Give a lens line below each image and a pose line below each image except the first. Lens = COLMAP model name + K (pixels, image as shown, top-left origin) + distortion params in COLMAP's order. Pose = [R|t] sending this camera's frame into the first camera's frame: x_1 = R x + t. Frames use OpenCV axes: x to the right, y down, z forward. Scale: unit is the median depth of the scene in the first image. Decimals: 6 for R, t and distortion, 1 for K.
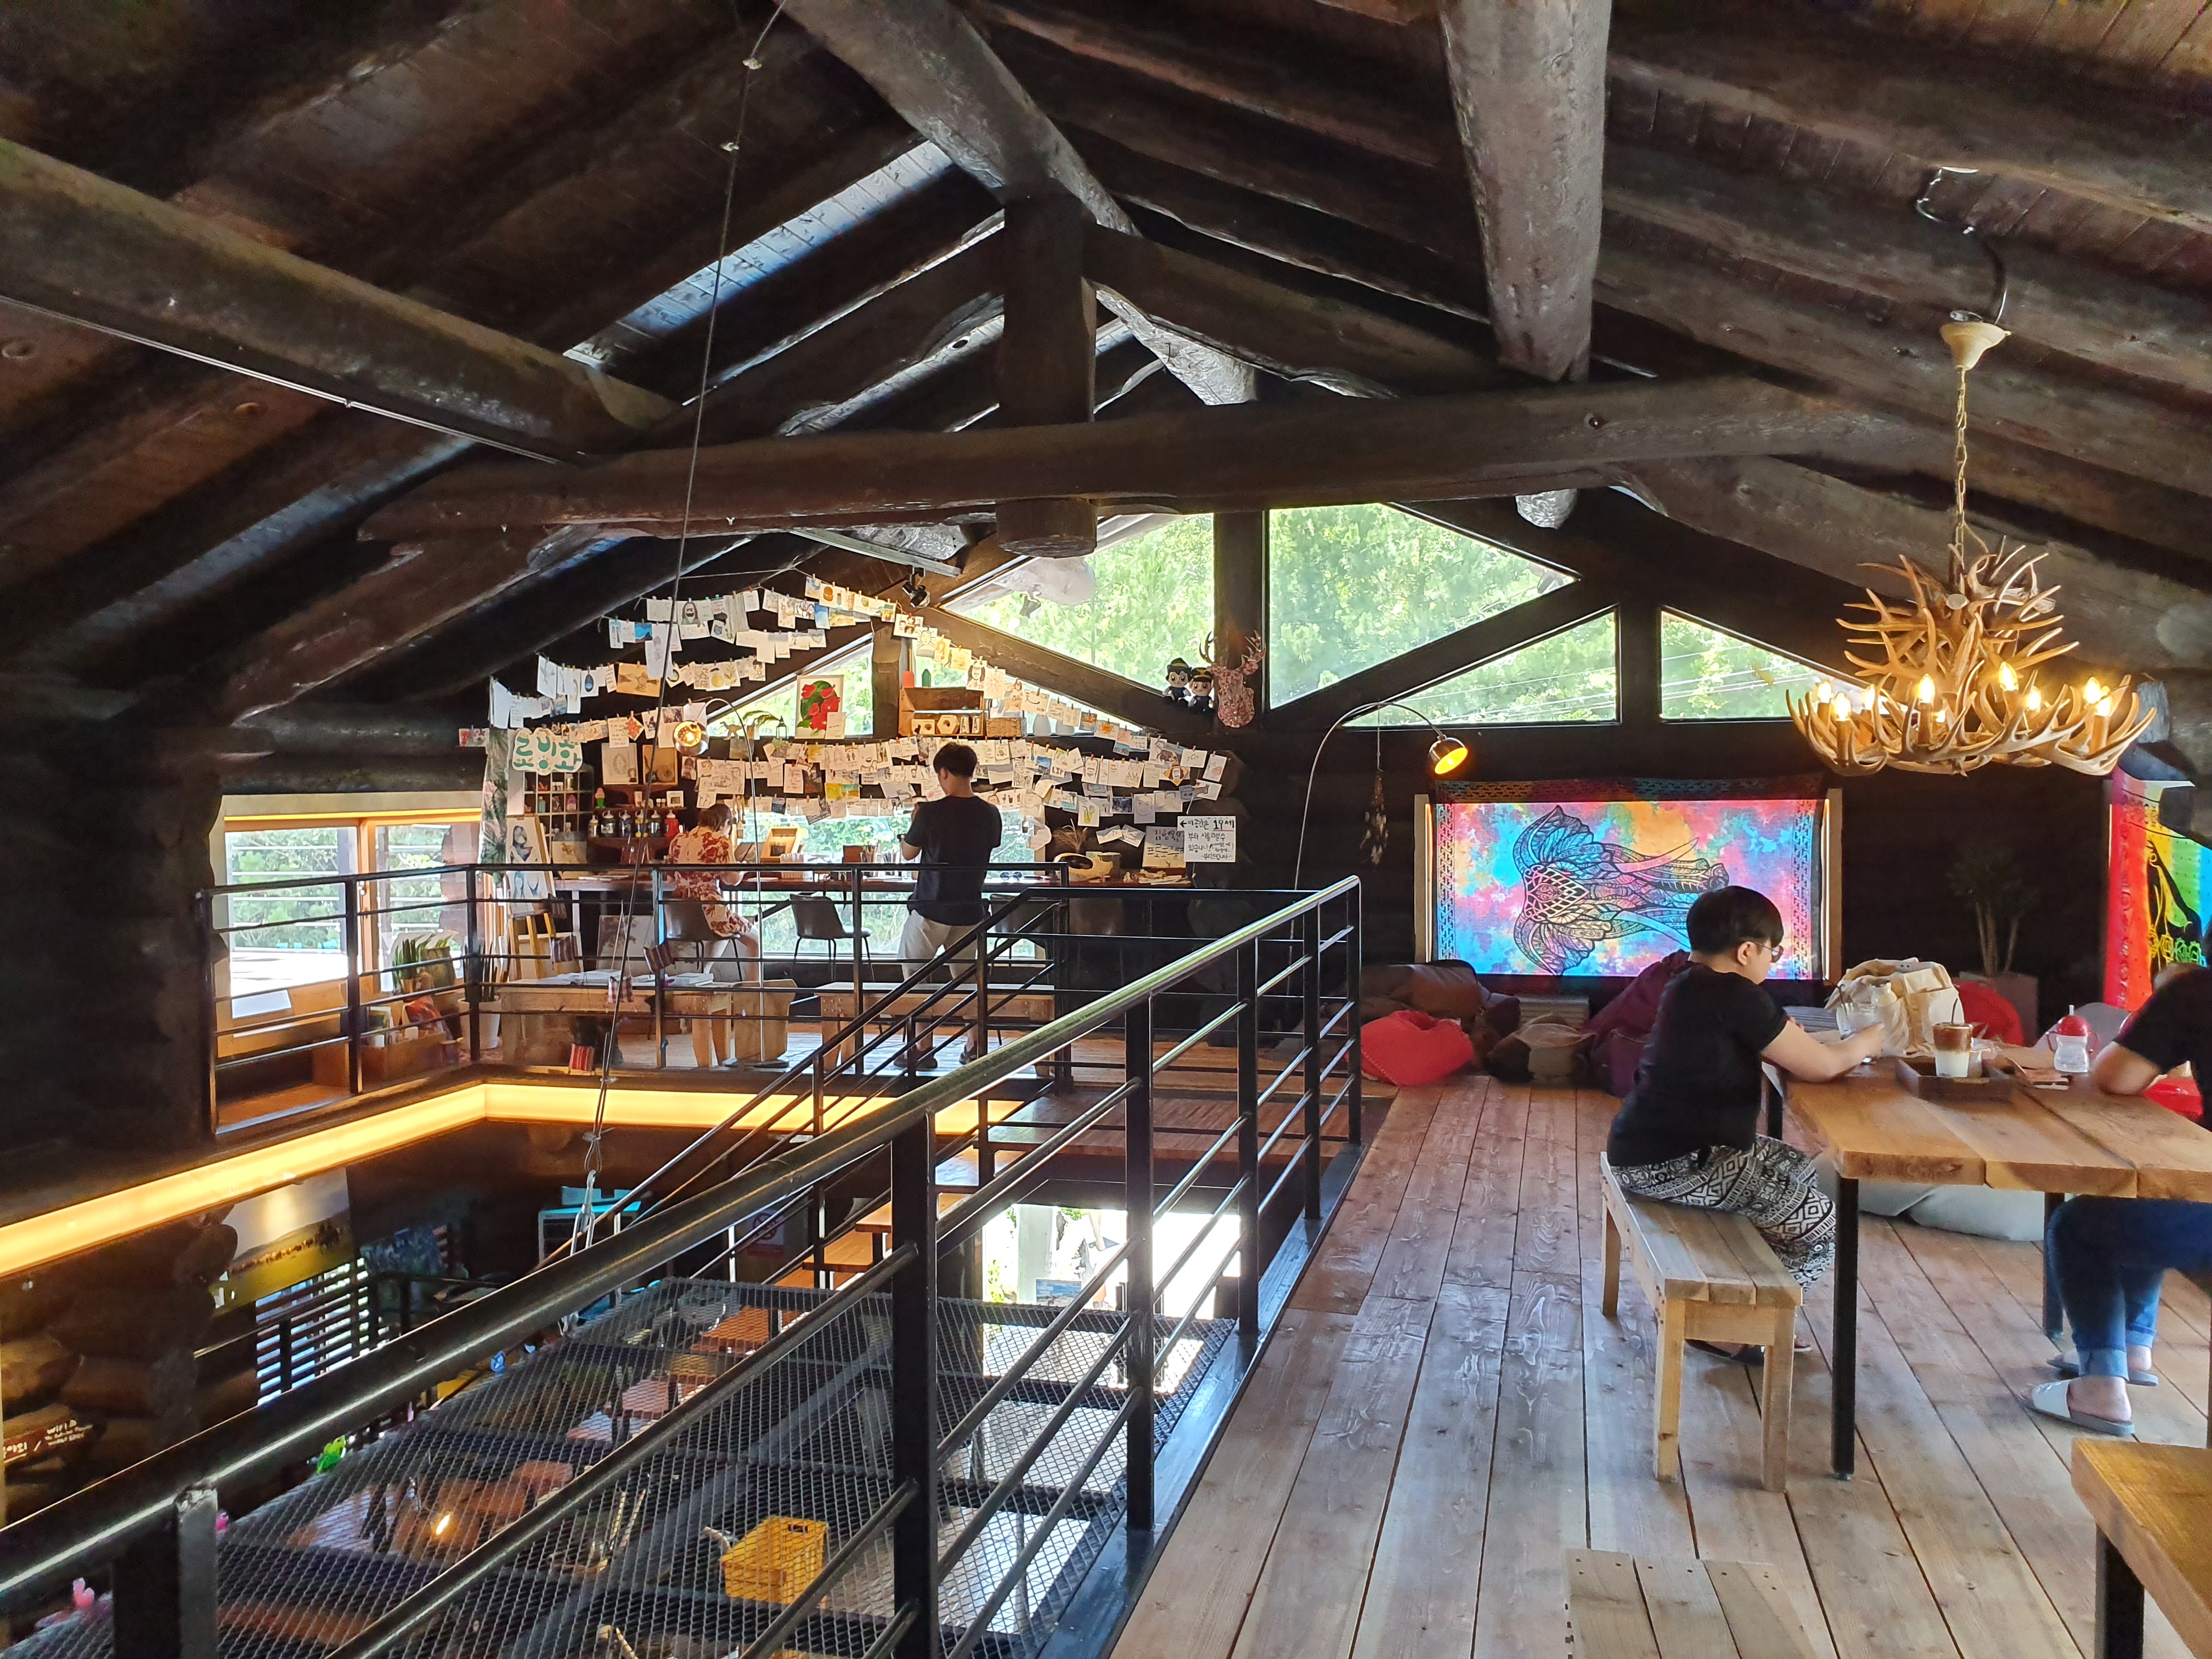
lens RADIAL K [[1668.7, 0, 1106.0], [0, 1668.7, 829.5], [0, 0, 1]] dist [0.095584, -0.127206]
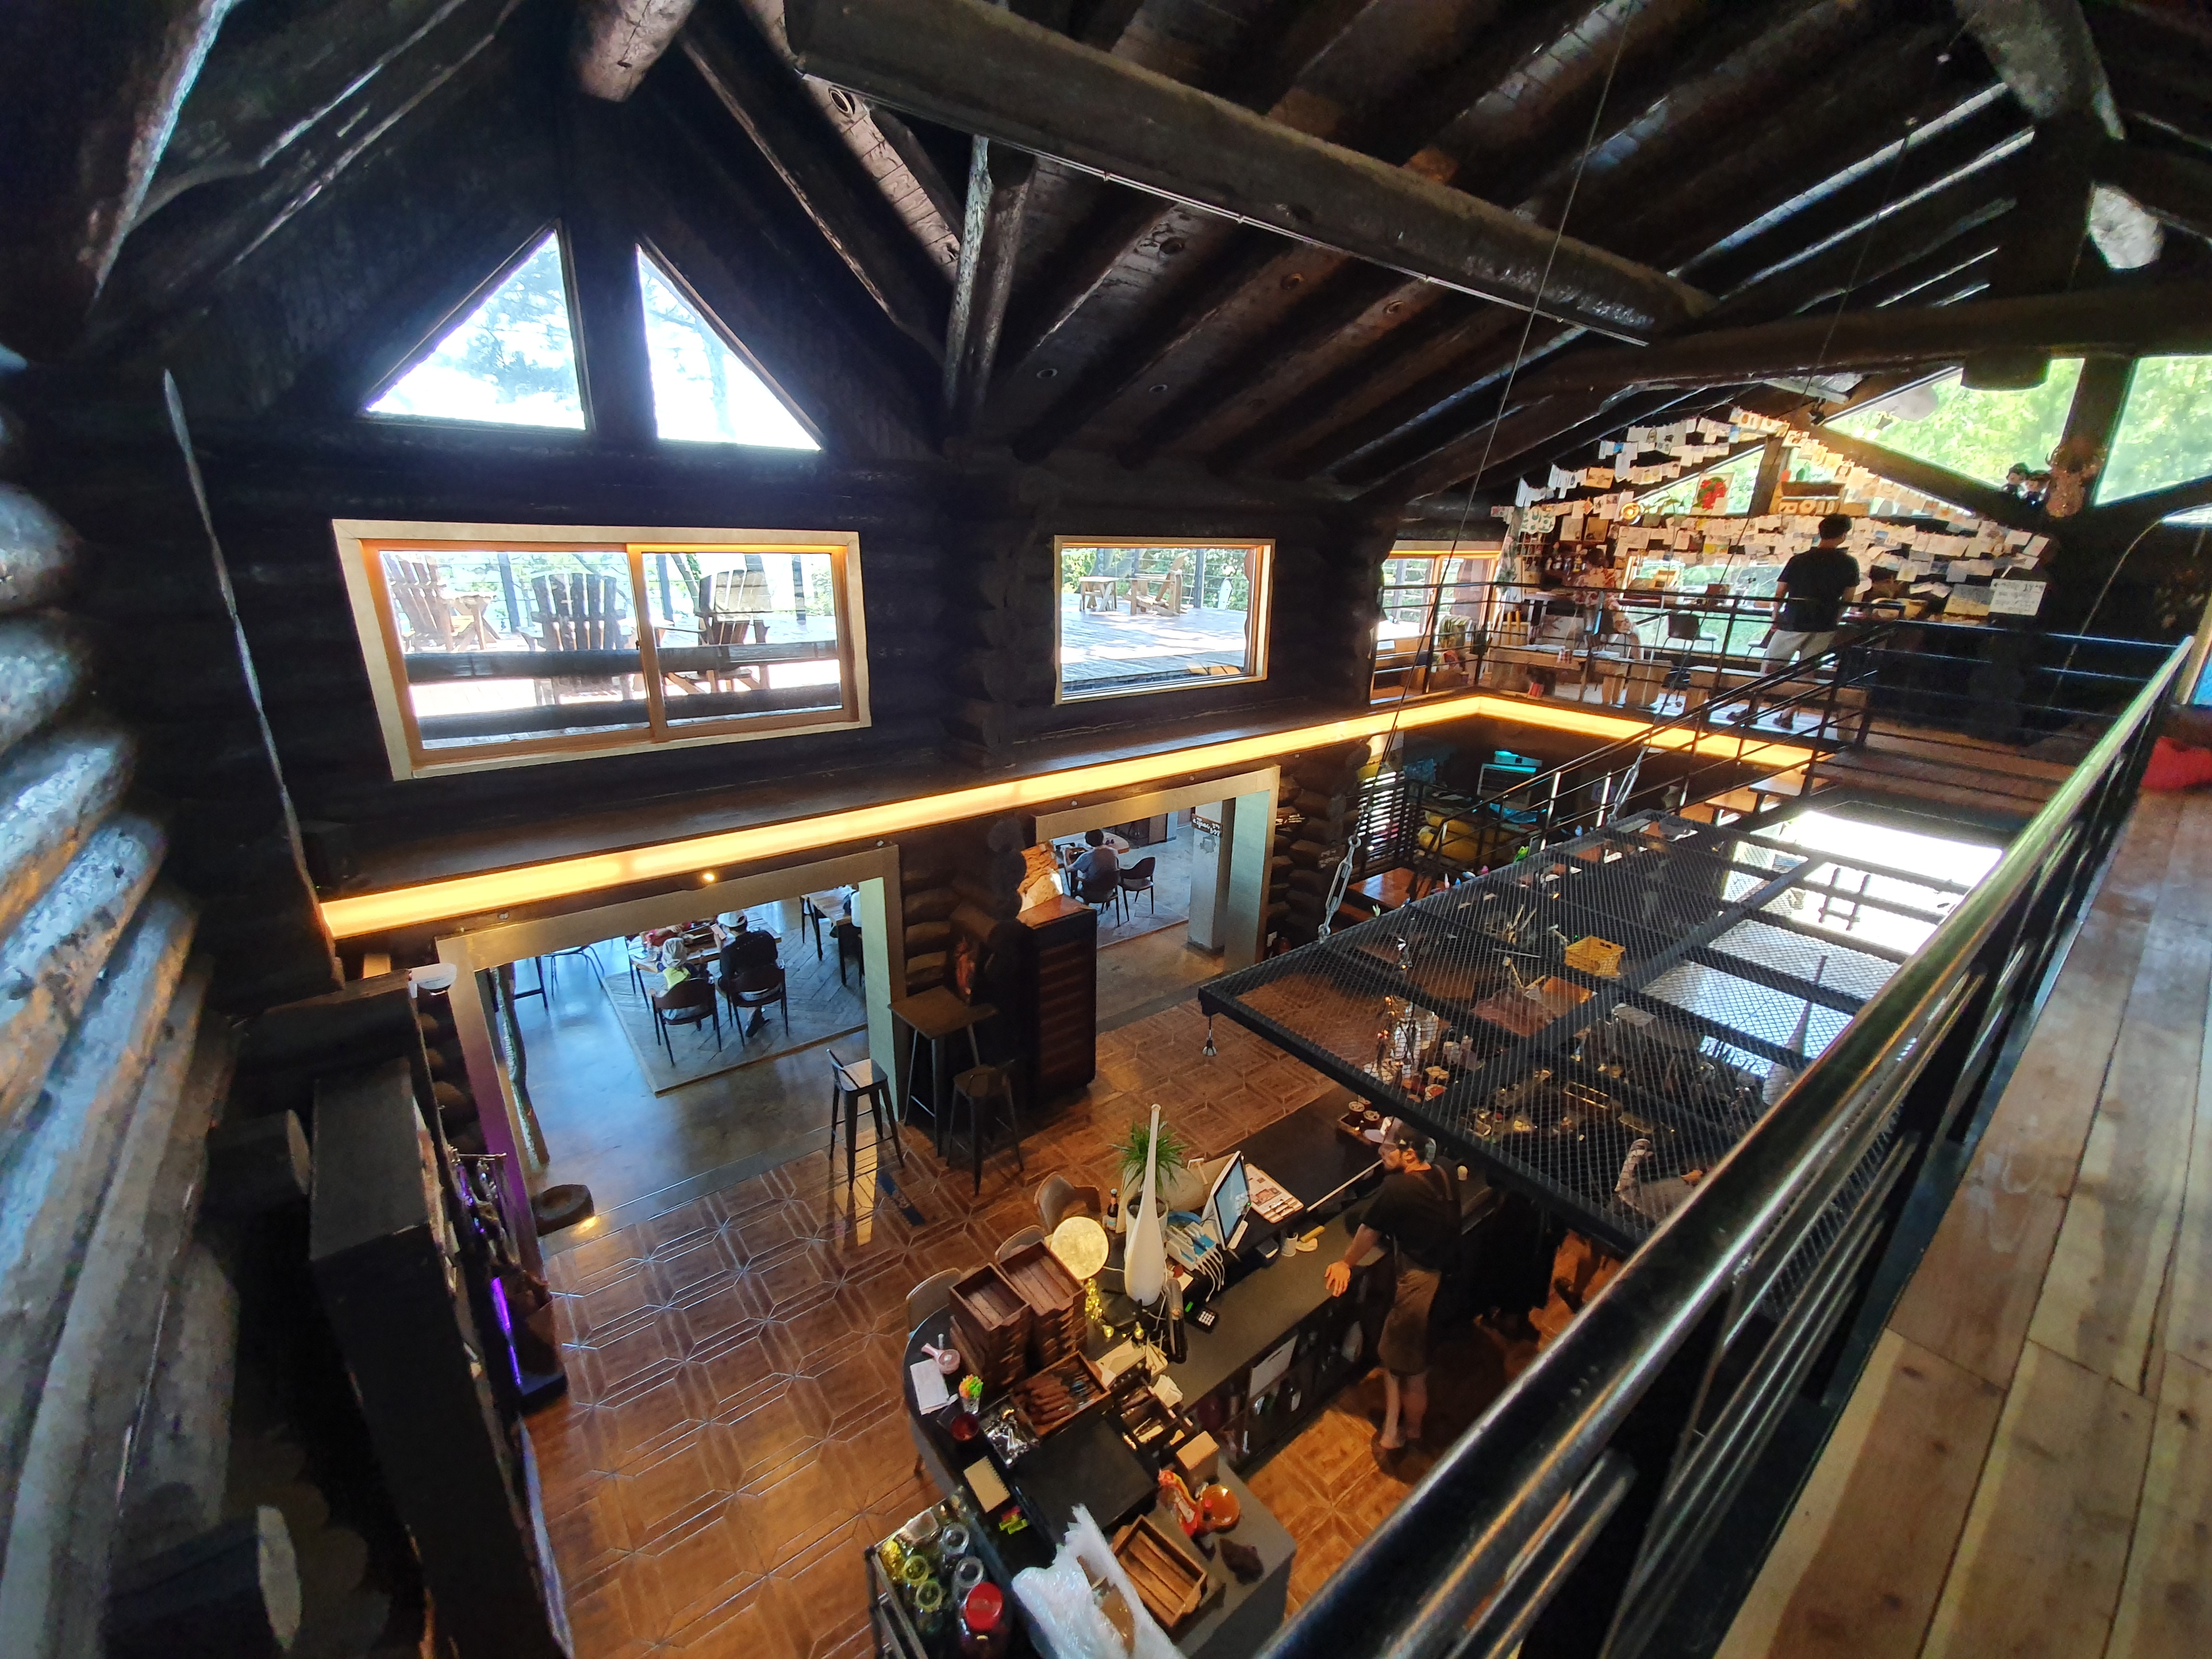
lens RADIAL K [[858.5, 0, 1106.0], [0, 858.5, 829.5], [0, 0, 1]] dist [0.001271, -0.017422]
pose [[0.786530, 0.219293, -0.577305, -0.091910], [-0.039711, 0.950853, 0.307084, 0.006017], [0.616274, -0.218605, 0.756583, -0.068561]]
